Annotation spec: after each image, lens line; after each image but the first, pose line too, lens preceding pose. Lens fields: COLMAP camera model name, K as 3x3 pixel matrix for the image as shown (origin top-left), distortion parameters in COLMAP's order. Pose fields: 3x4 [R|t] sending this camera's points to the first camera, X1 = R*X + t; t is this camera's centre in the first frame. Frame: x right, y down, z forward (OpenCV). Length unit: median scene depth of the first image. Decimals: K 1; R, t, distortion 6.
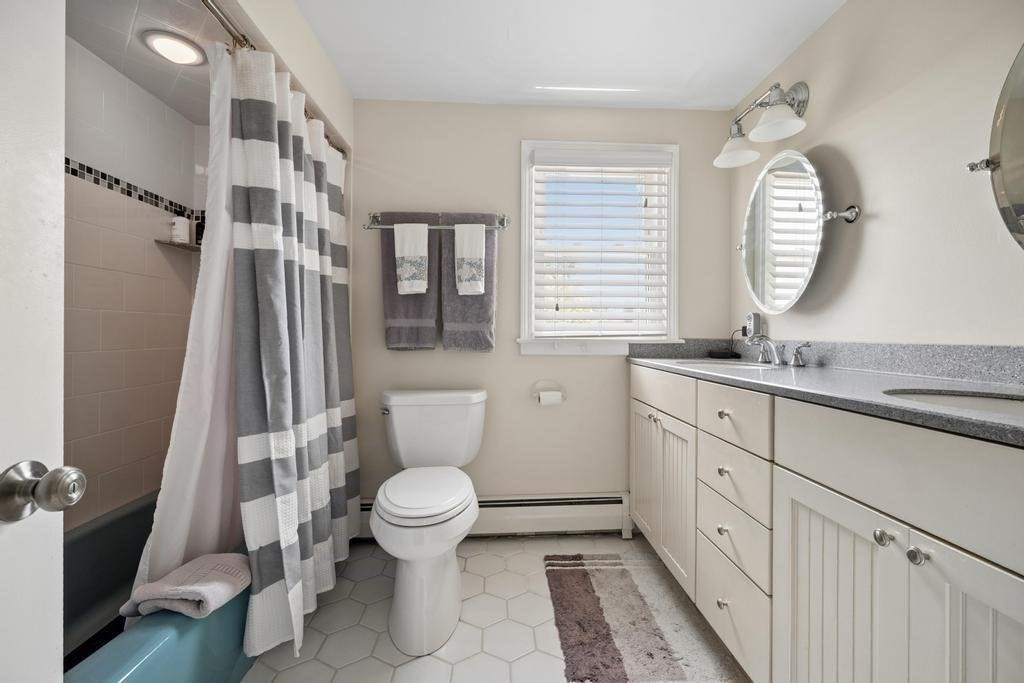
lens RADIAL K [[419.9, 0, 512.3], [0, 419.9, 332.0], [0, 0, 1]] dist [-0.001875, -0.000277]
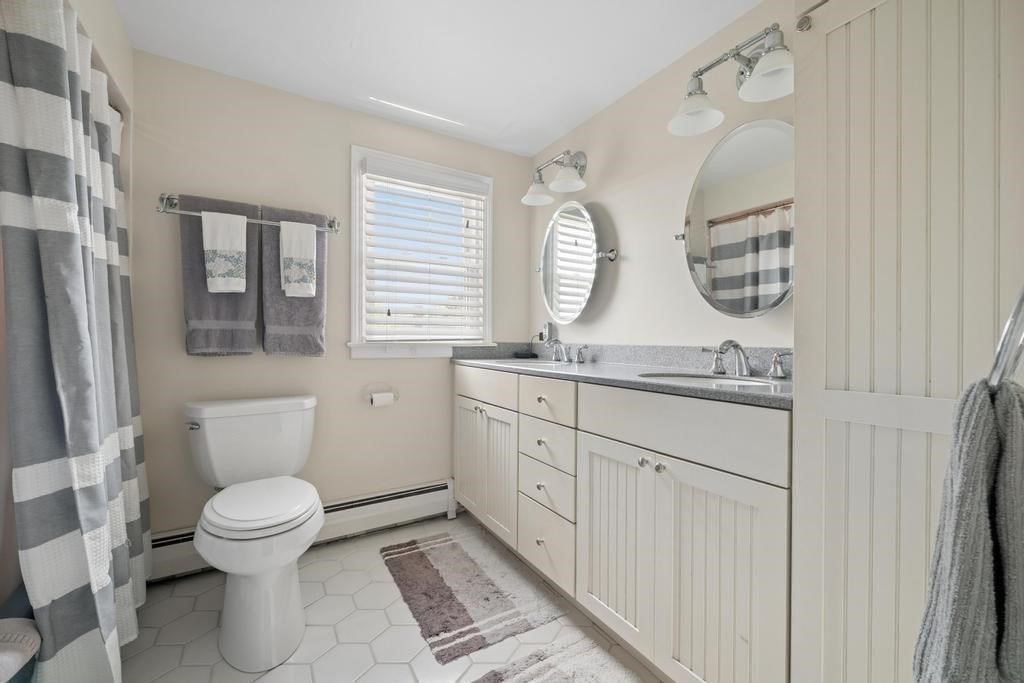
lens RADIAL K [[419.2, 0, 510.0], [0, 419.2, 339.0], [0, 0, 1]] dist [0.000159, -0.000414]
pose [[0.882909, 0.003137, 0.469534, -0.137846], [-0.006166, 0.999969, 0.004914, 0.000052], [-0.469504, -0.007234, 0.882901, -0.081500]]
